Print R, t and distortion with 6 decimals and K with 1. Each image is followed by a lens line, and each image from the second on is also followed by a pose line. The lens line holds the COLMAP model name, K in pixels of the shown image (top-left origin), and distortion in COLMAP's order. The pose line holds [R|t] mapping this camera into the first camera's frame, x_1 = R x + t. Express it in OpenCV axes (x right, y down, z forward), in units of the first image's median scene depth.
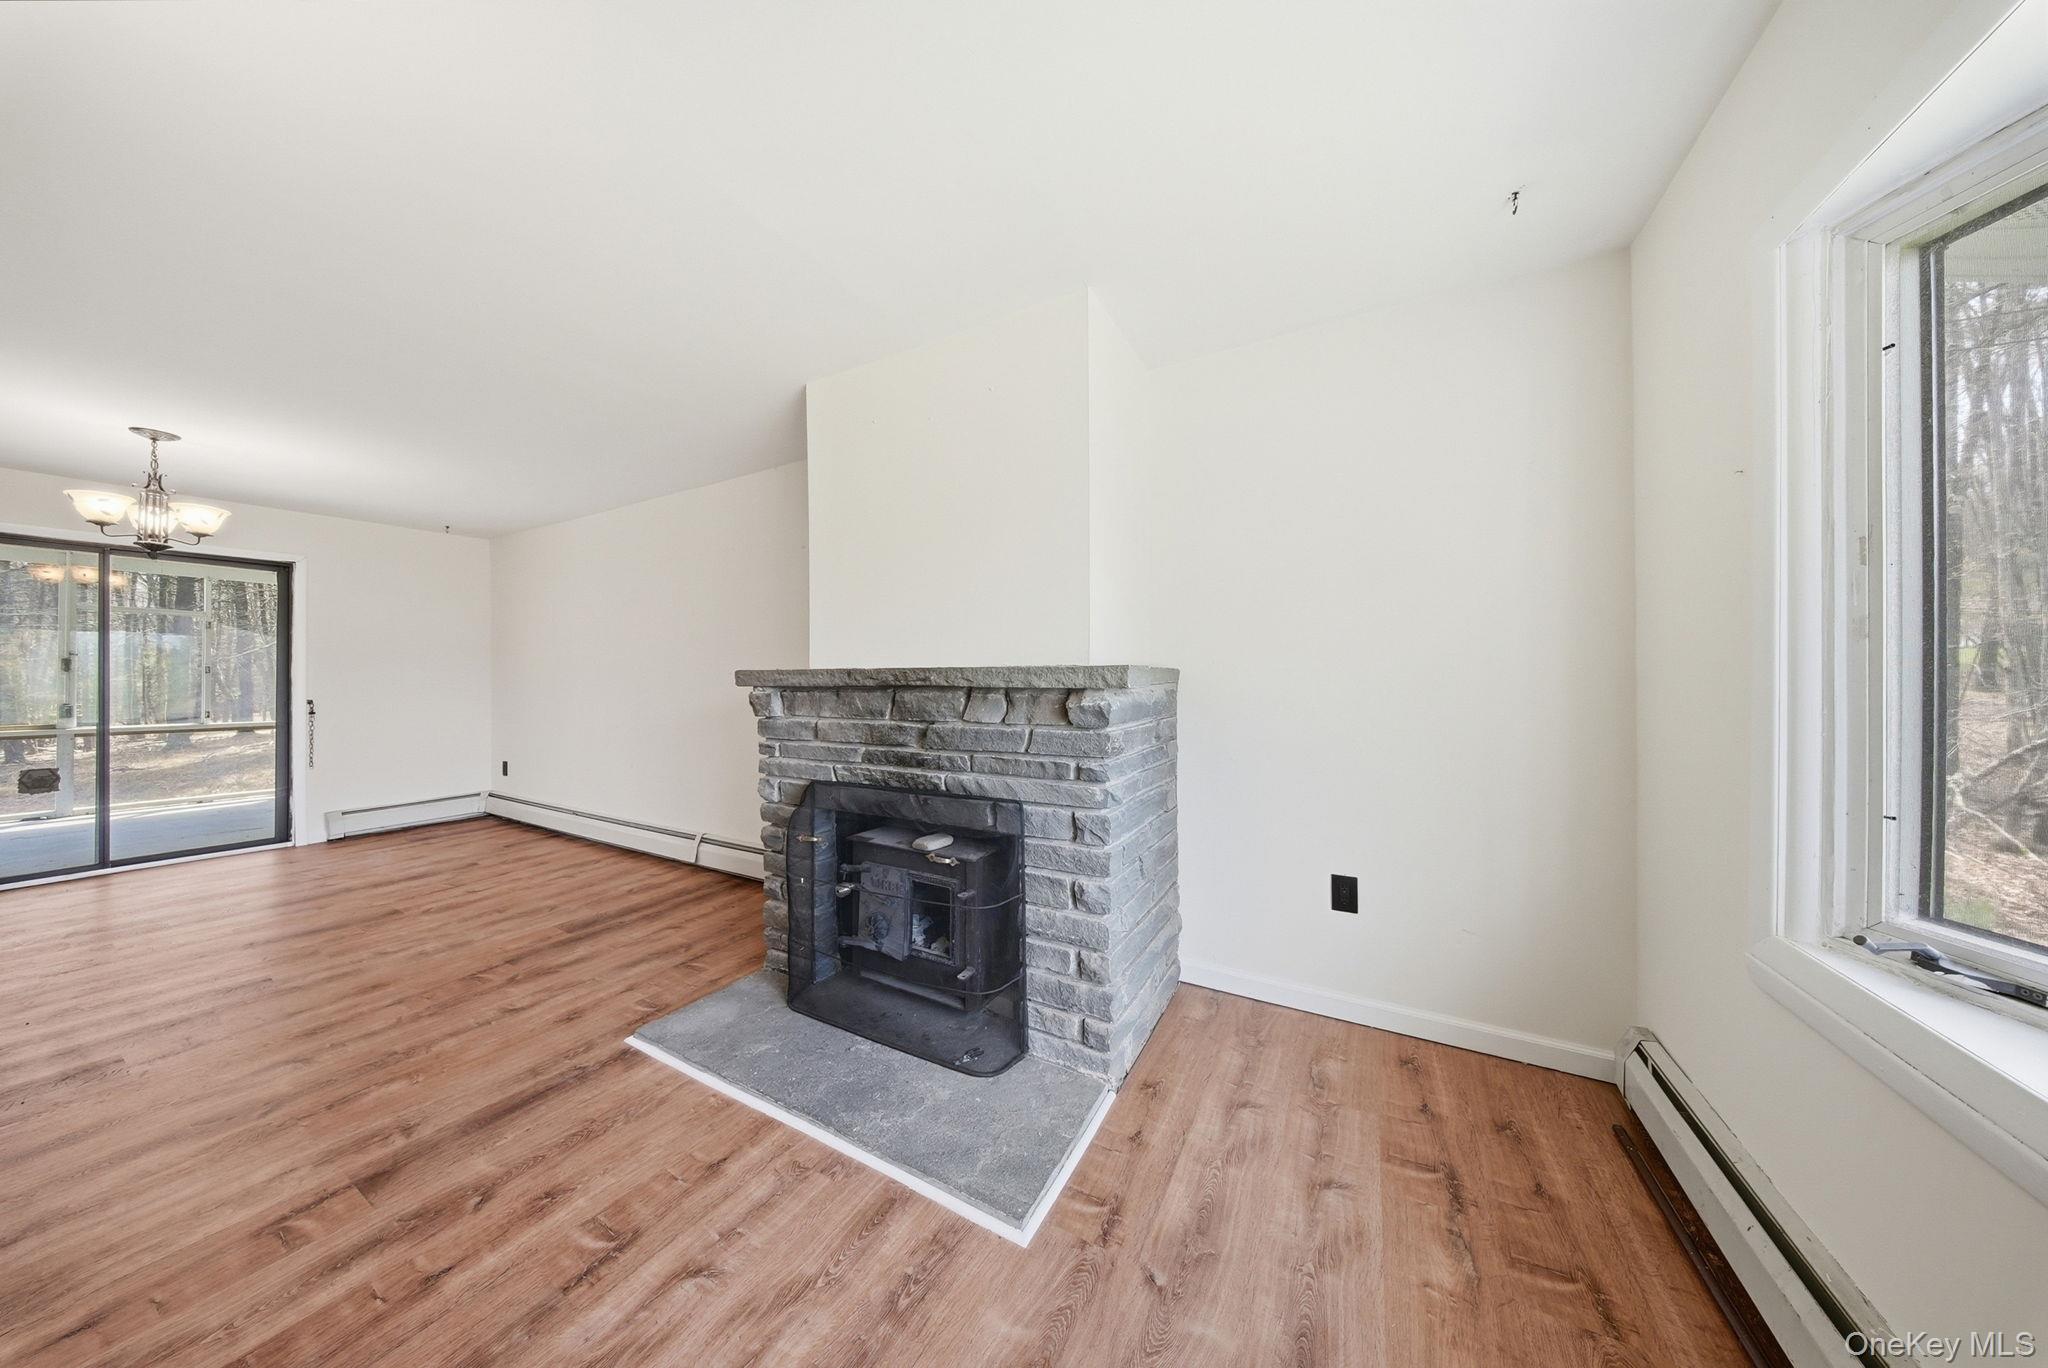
lens RADIAL K [[615.4, 0, 1019.0], [0, 615.4, 680.1], [0, 0, 1]] dist [-0.000423, -0.000079]
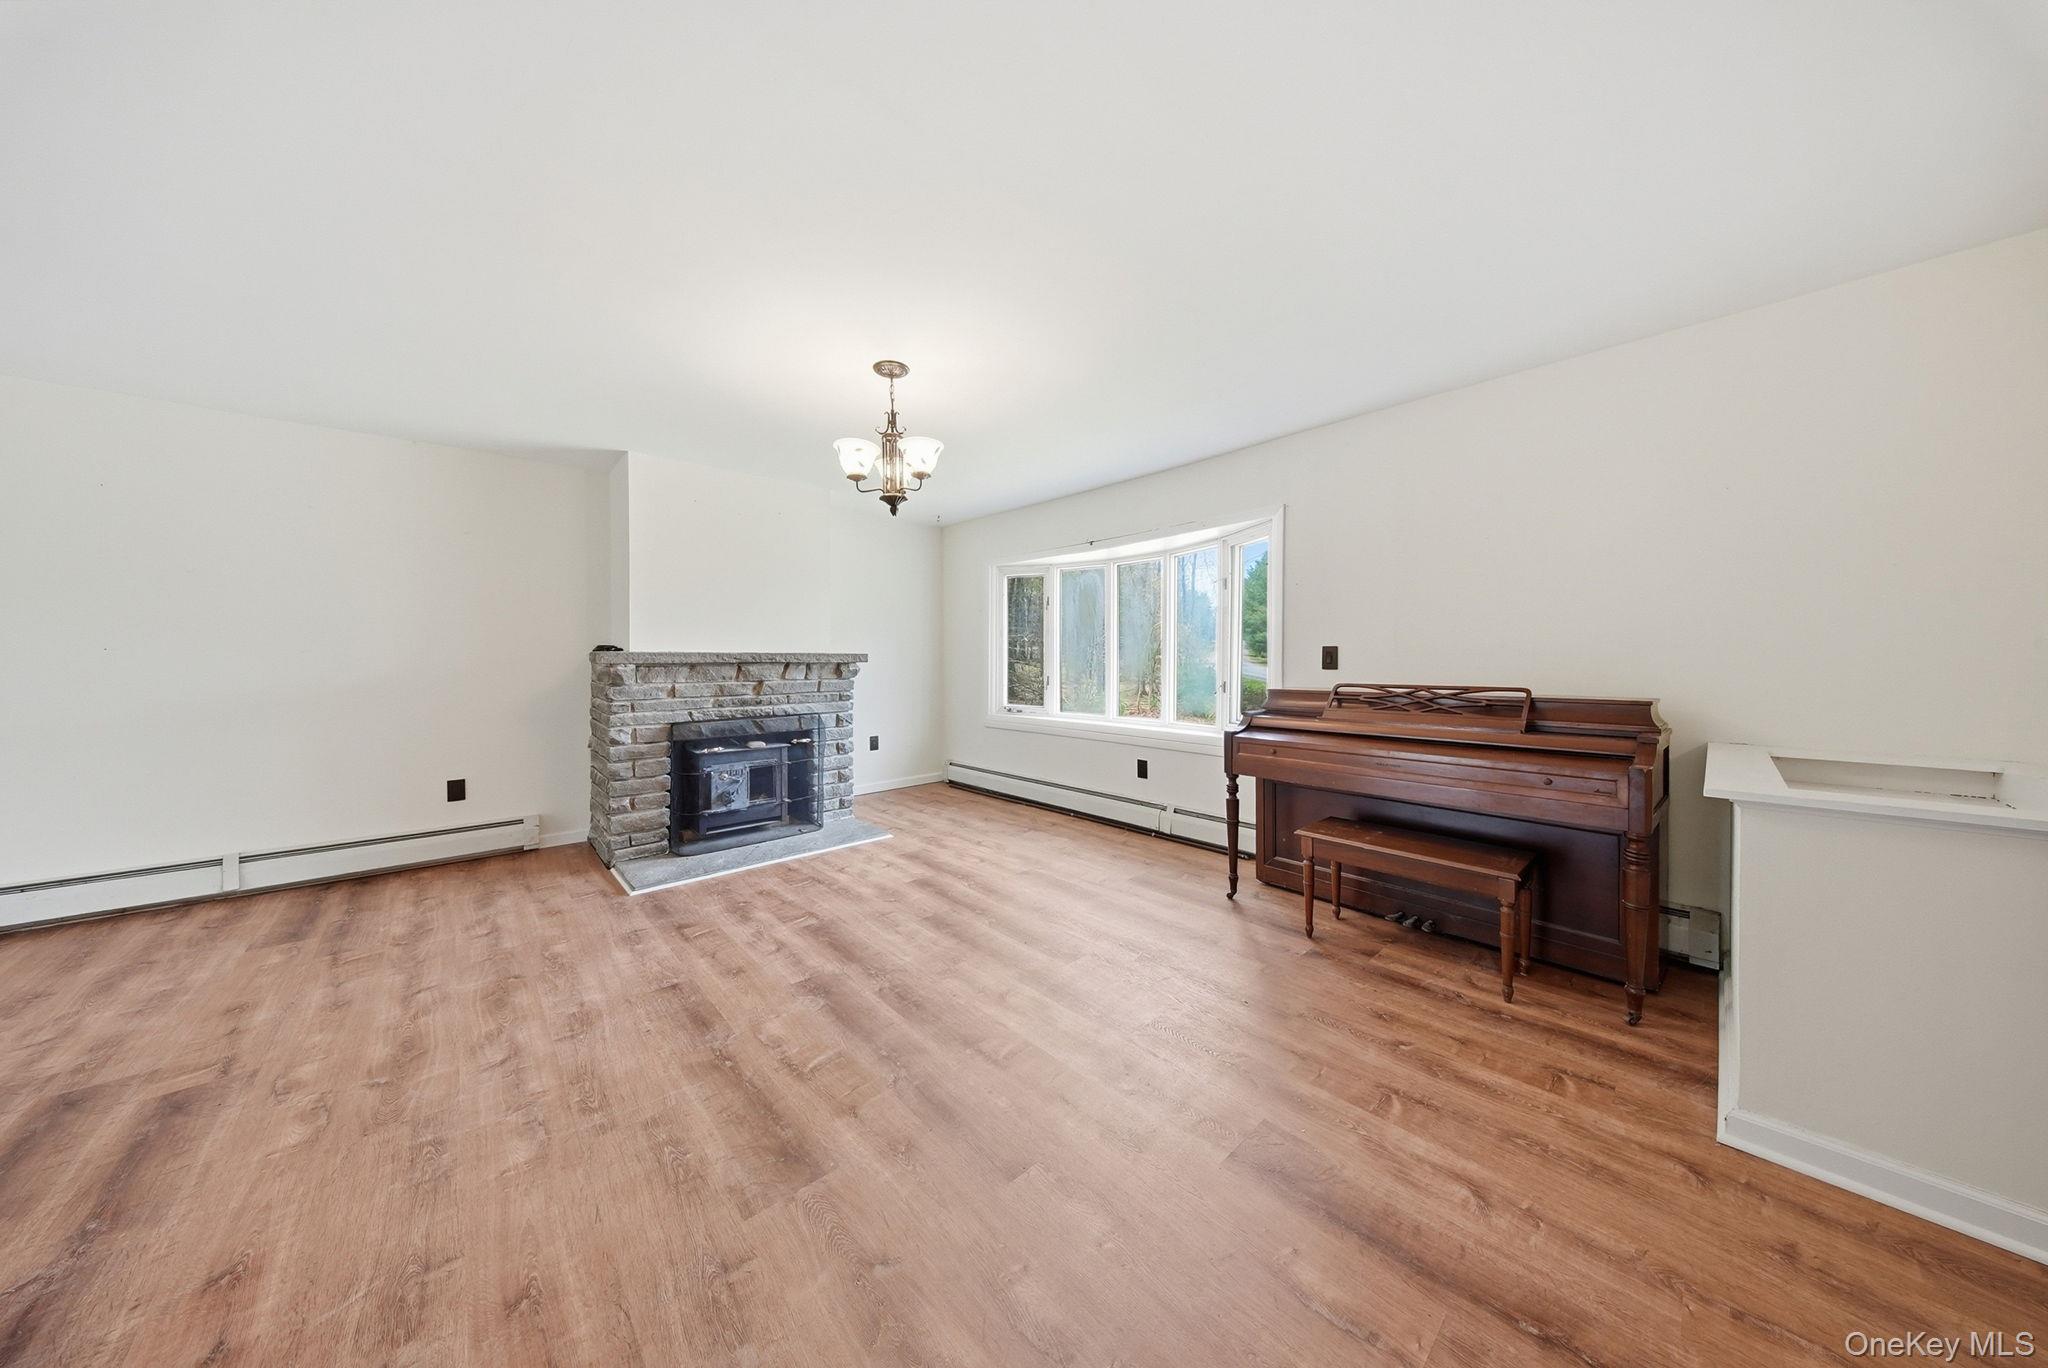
lens RADIAL K [[628.9, 0, 1023.1], [0, 628.9, 668.6], [0, 0, 1]] dist [-0.000648, -0.000173]
pose [[0.308991, -0.013444, 0.950970, -1.829621], [0.002131, 0.999907, 0.013443, 0.004445], [-0.951063, -0.002127, 0.308991, -0.408575]]
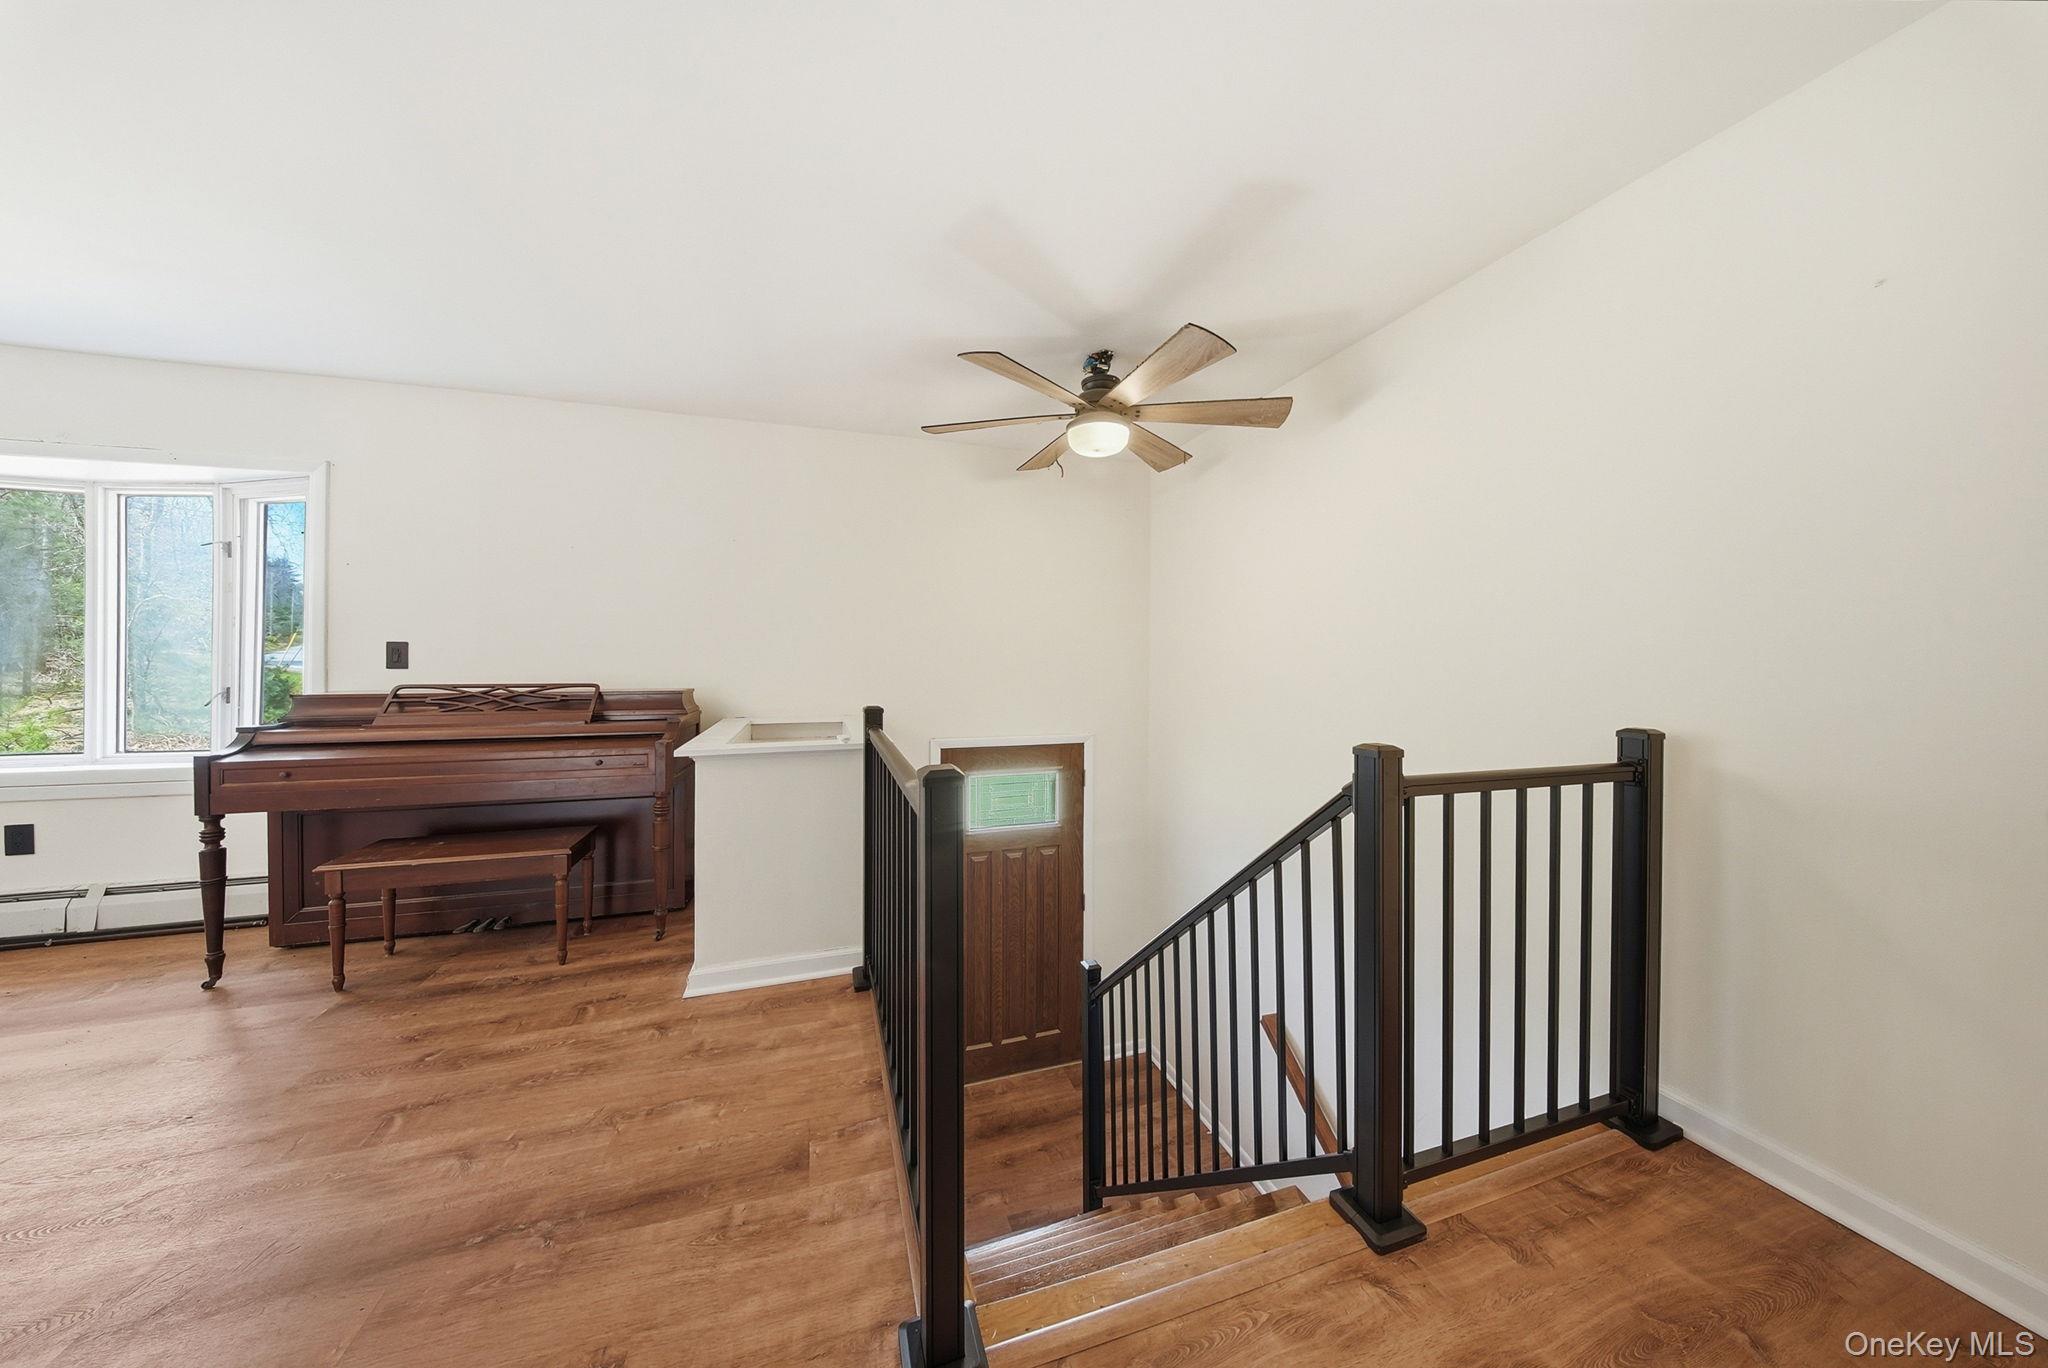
lens RADIAL K [[628.9, 0, 1023.1], [0, 628.9, 668.6], [0, 0, 1]] dist [-0.000648, -0.000173]
pose [[-0.734141, -0.013071, 0.678871, -1.999422], [-0.004555, 0.999887, 0.014326, 0.003315], [-0.678982, 0.007425, -0.734118, -0.571184]]
